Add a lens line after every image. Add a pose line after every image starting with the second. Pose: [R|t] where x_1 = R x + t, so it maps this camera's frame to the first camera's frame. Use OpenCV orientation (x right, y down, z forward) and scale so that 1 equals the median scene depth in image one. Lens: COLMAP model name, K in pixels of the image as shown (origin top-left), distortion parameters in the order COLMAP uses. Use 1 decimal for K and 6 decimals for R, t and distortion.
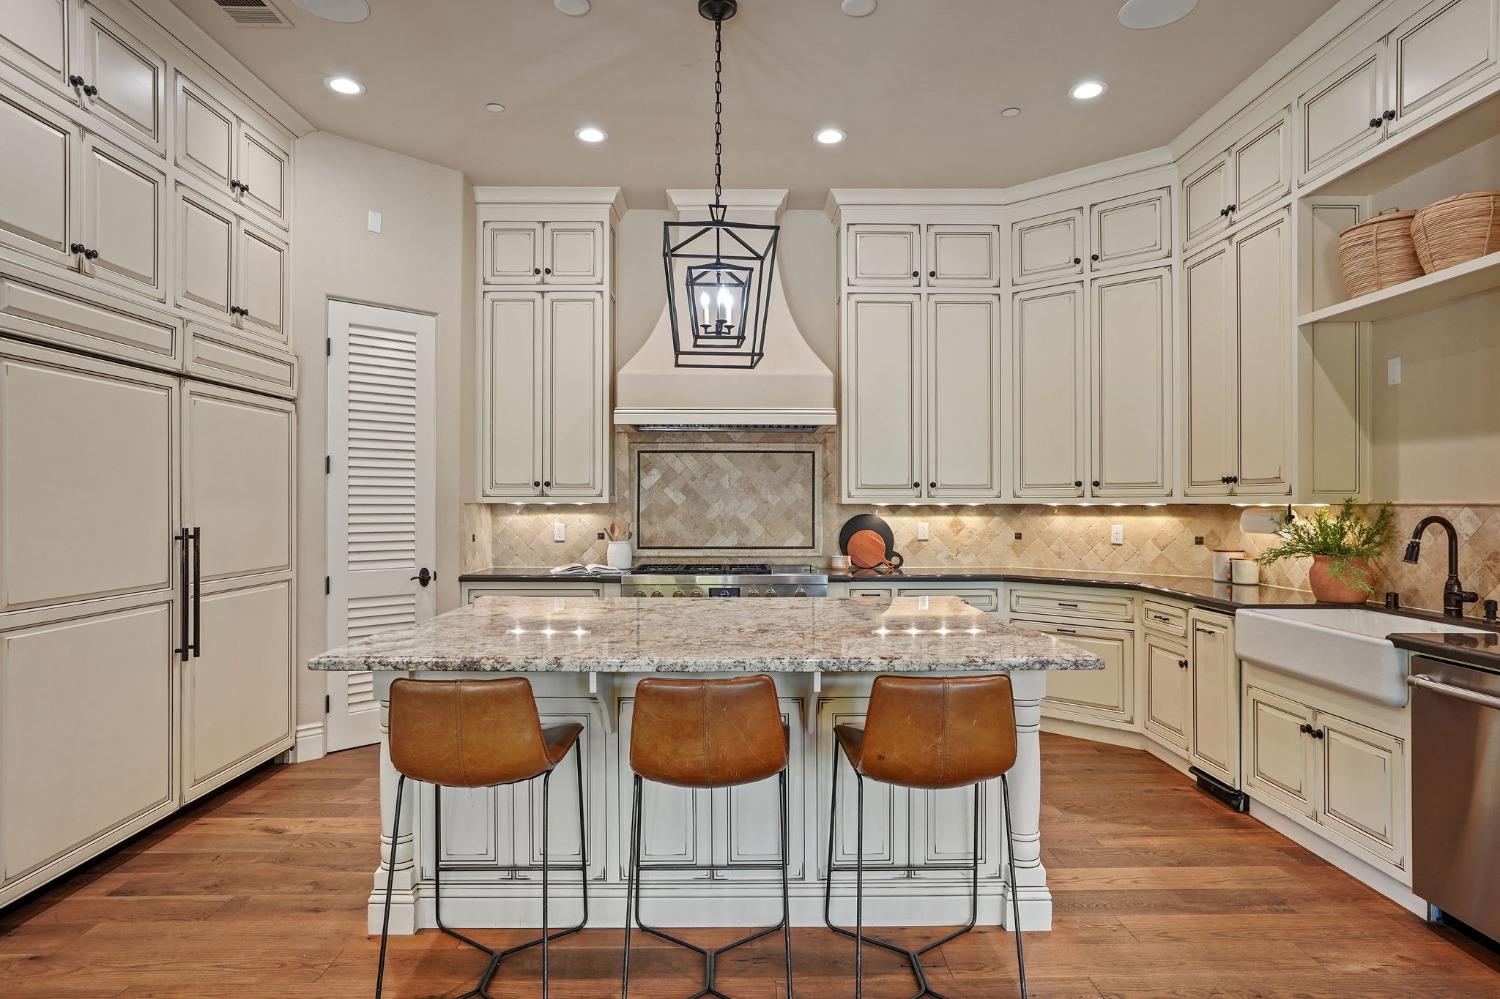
lens RADIAL K [[858.0, 0, 749.1], [0, 858.0, 499.7], [0, 0, 1]] dist [-0.026542, 0.019641]
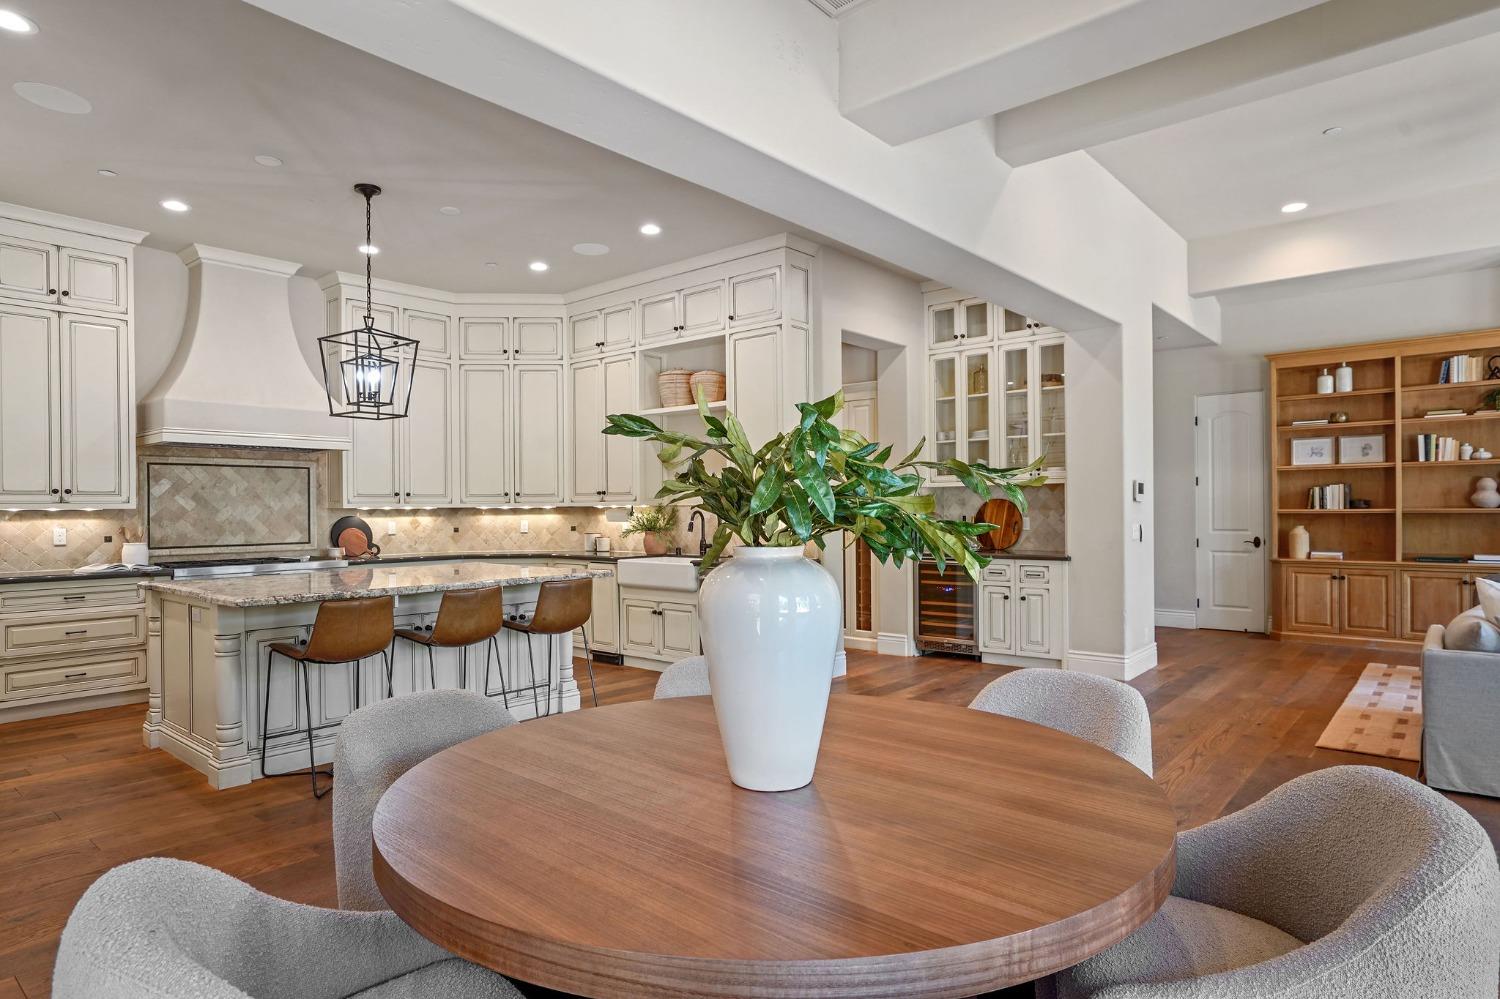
lens RADIAL K [[848.2, 0, 748.5], [0, 848.2, 508.2], [0, 0, 1]] dist [-0.029282, 0.016712]
pose [[0.664085, -0.005552, 0.747637, -0.529776], [0.005388, 0.999982, 0.002640, 0.005585], [-0.747638, 0.002275, 0.664103, -0.397639]]
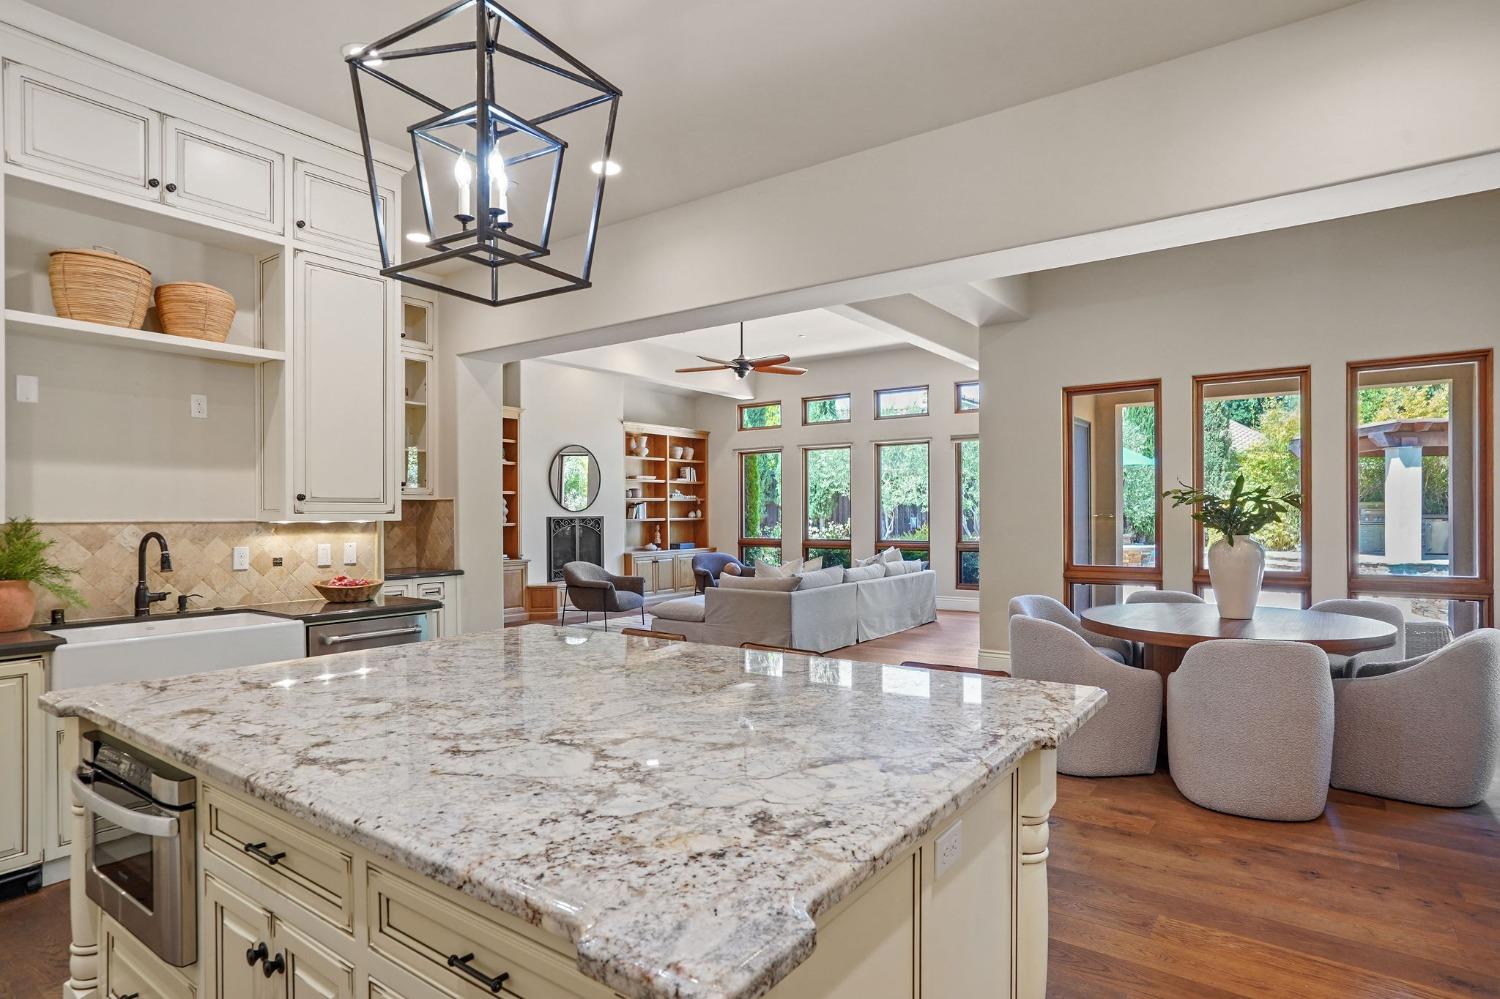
lens RADIAL K [[812.1, 0, 738.6], [0, 812.1, 513.4], [0, 0, 1]] dist [0.003053, 0.001749]
pose [[-0.791752, 0.003077, 0.610835, -0.372430], [0.000723, 0.999991, -0.004100, -0.000861], [-0.610842, -0.002805, -0.791748, 0.971331]]
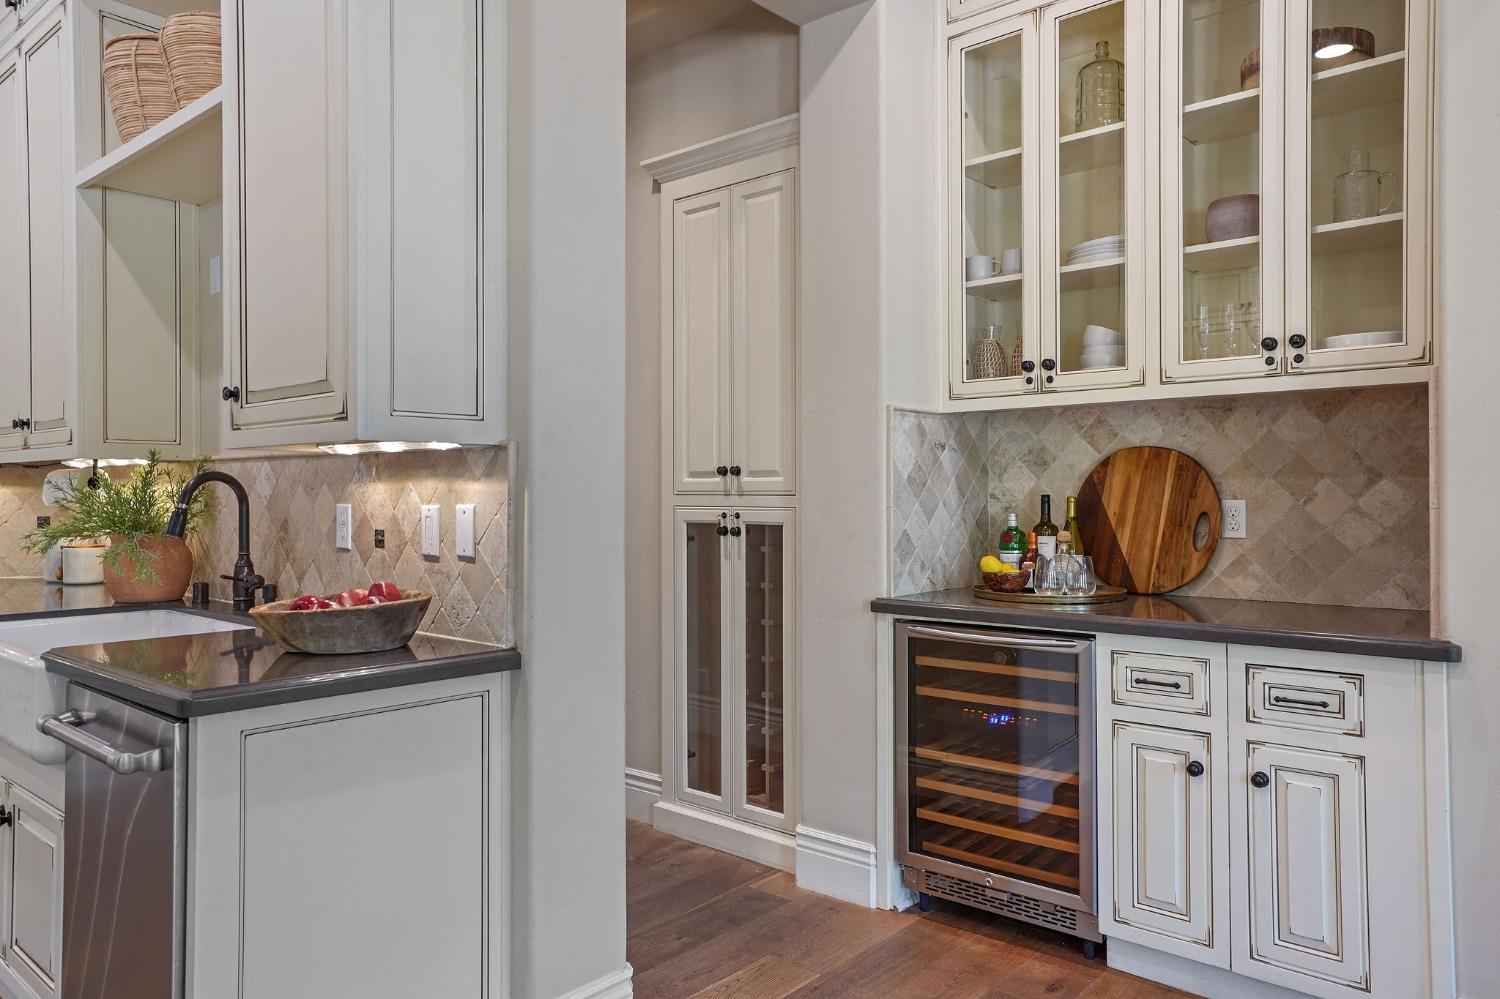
lens RADIAL K [[1034.8, 0, 740.8], [0, 1034.8, 485.6], [0, 0, 1]] dist [0.022299, 0.002762]
pose [[0.674732, 0.001475, 0.738061, 0.320000], [-0.000904, 0.999999, -0.001172, 0.022031], [-0.738062, 0.000124, 0.674733, 0.059155]]
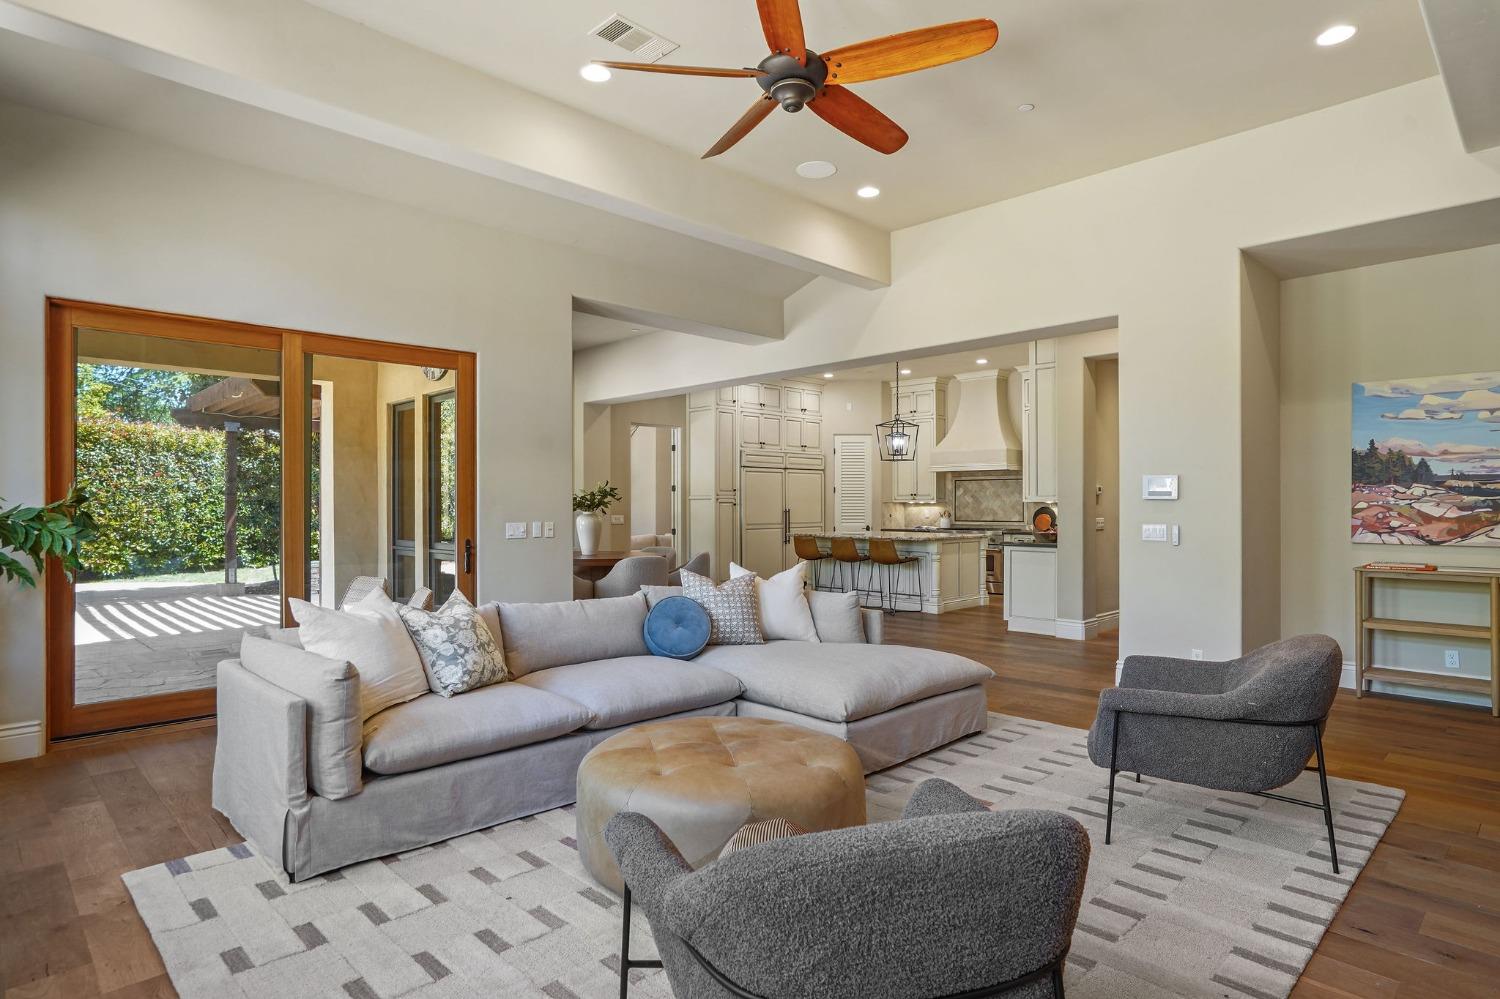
lens RADIAL K [[848.2, 0, 753.9], [0, 848.2, 495.7], [0, 0, 1]] dist [-0.029282, 0.016712]
pose [[0.702360, -0.012136, -0.711718, 1.422942], [0.006519, 0.999922, -0.010616, 0.008946], [0.711792, 0.002816, 0.702385, -1.296537]]
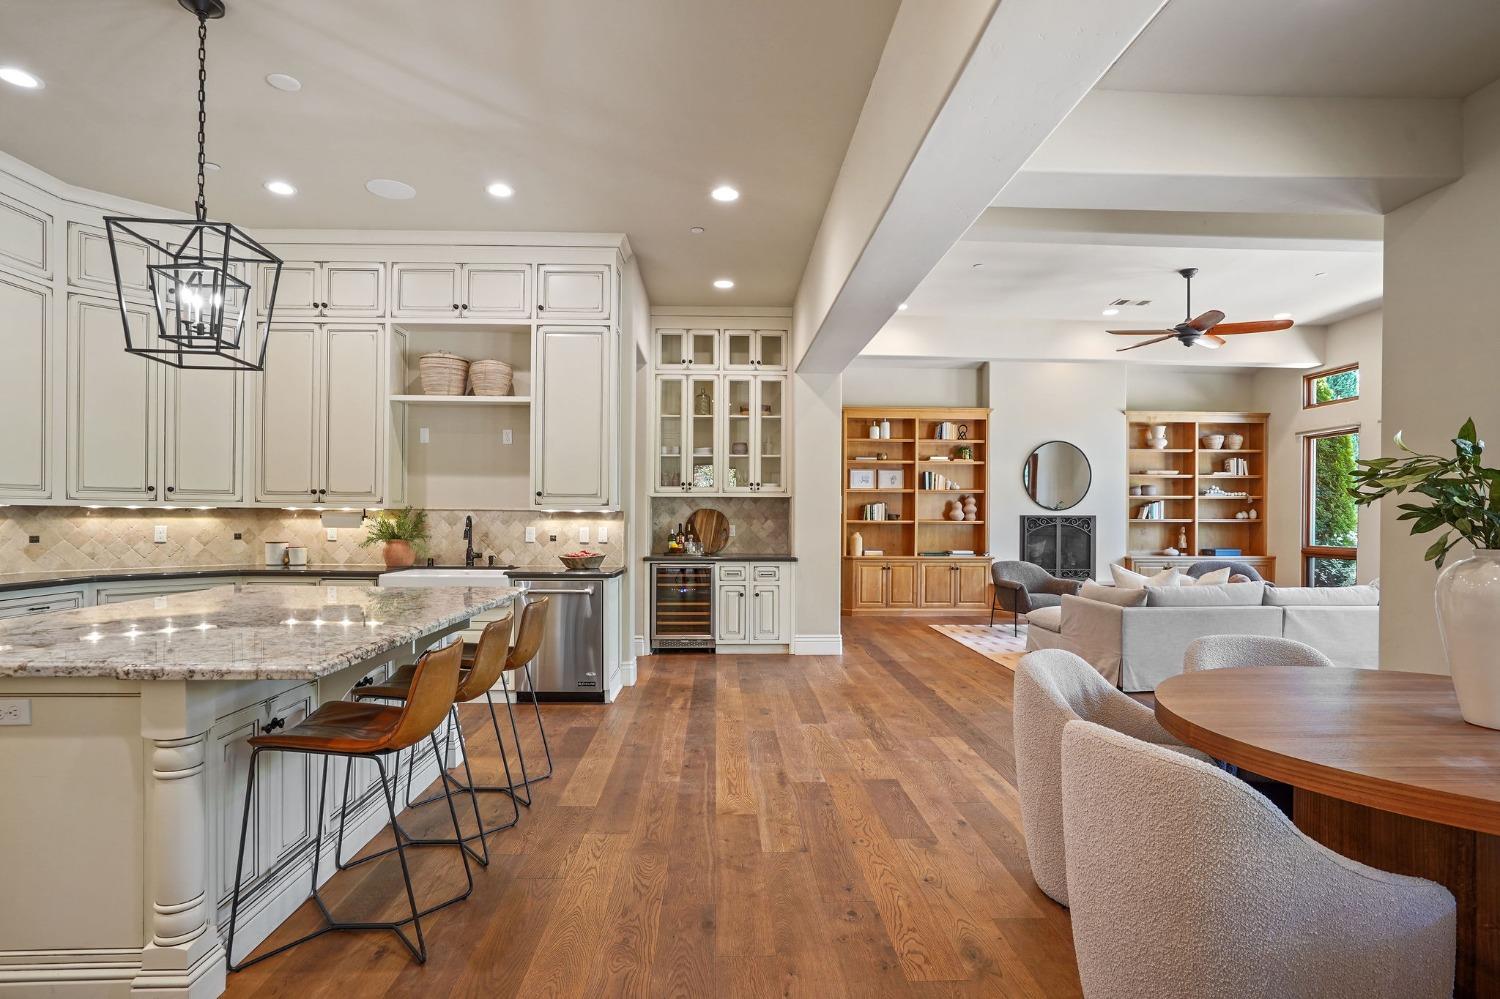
lens RADIAL K [[761.9, 0, 746.7], [0, 761.9, 514.2], [0, 0, 1]] dist [-0.031010, 0.007617]
pose [[-0.018292, 0.001650, 0.999831, -0.665012], [-0.011200, 0.999936, -0.001855, 0.008579], [-0.999770, -0.011232, -0.018272, 0.270608]]
